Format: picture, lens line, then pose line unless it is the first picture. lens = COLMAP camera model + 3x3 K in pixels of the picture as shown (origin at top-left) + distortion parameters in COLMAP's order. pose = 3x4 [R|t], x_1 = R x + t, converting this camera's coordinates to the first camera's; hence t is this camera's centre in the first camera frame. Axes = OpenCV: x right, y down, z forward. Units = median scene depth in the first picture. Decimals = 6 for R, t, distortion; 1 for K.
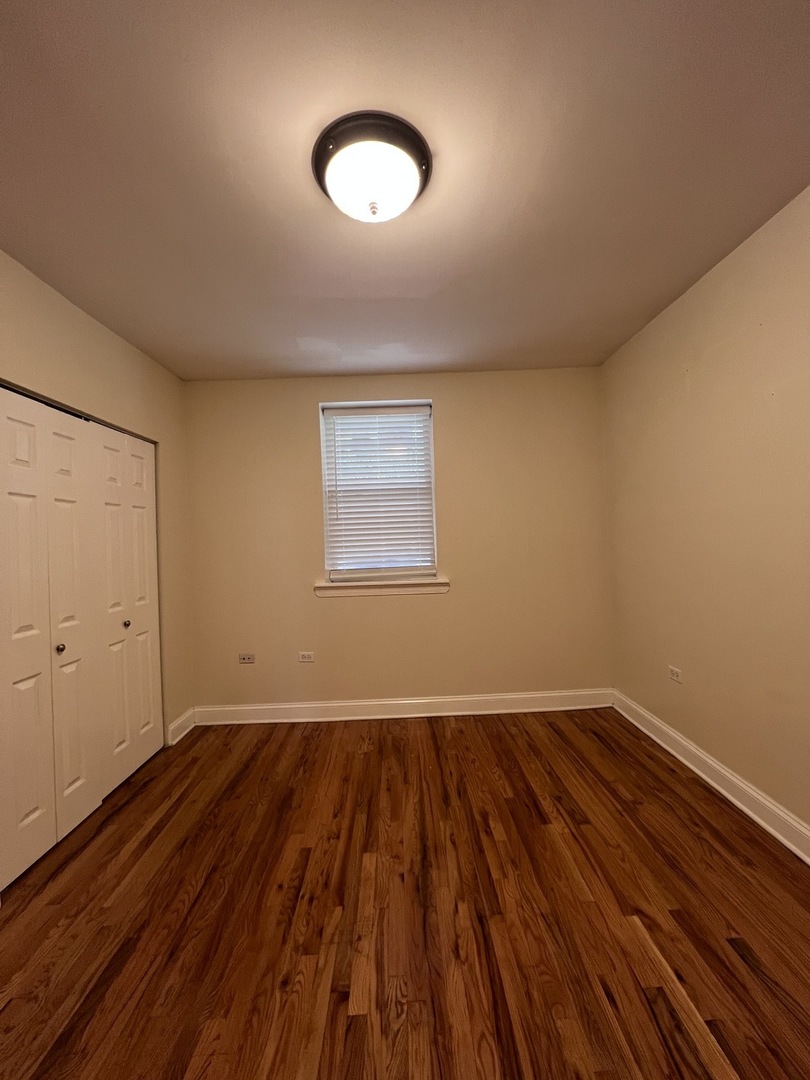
lens RADIAL K [[427.6, 0, 405.0], [0, 427.6, 540.0], [0, 0, 1]] dist [-0.002081, 0.000341]
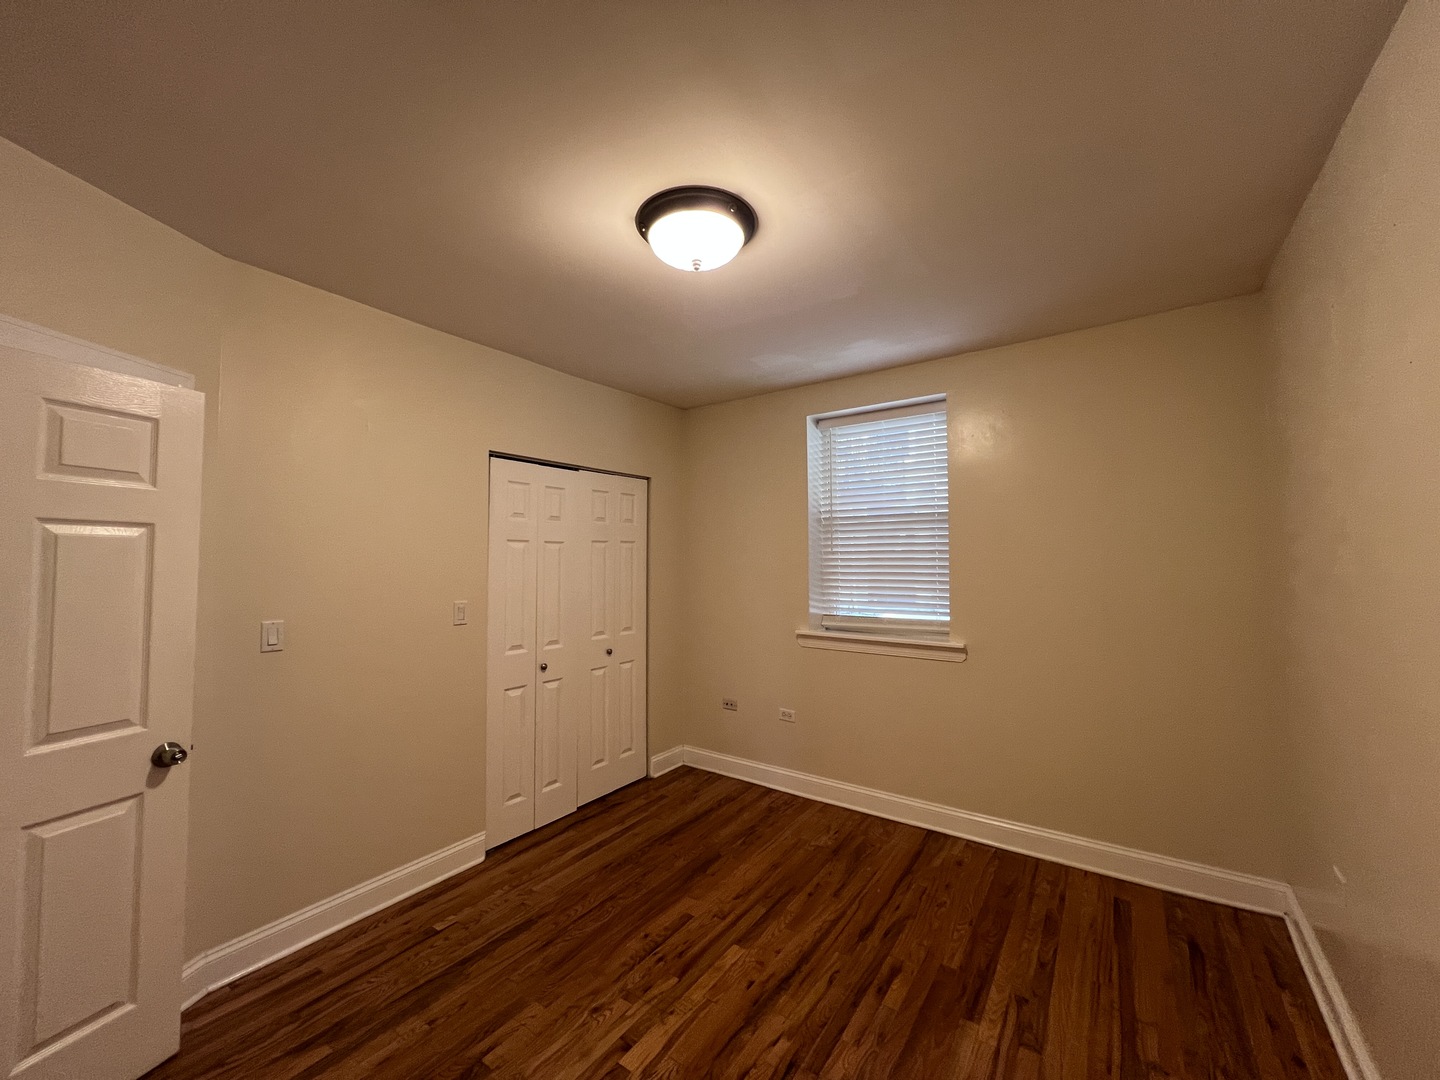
lens RADIAL K [[570.1, 0, 720.0], [0, 570.1, 540.0], [0, 0, 1]] dist [-0.002081, 0.000341]
pose [[0.807257, 0.010553, -0.590106, 0.461166], [-0.023564, 0.999619, -0.014359, -0.078380], [0.589730, 0.025497, 0.807198, -0.004420]]
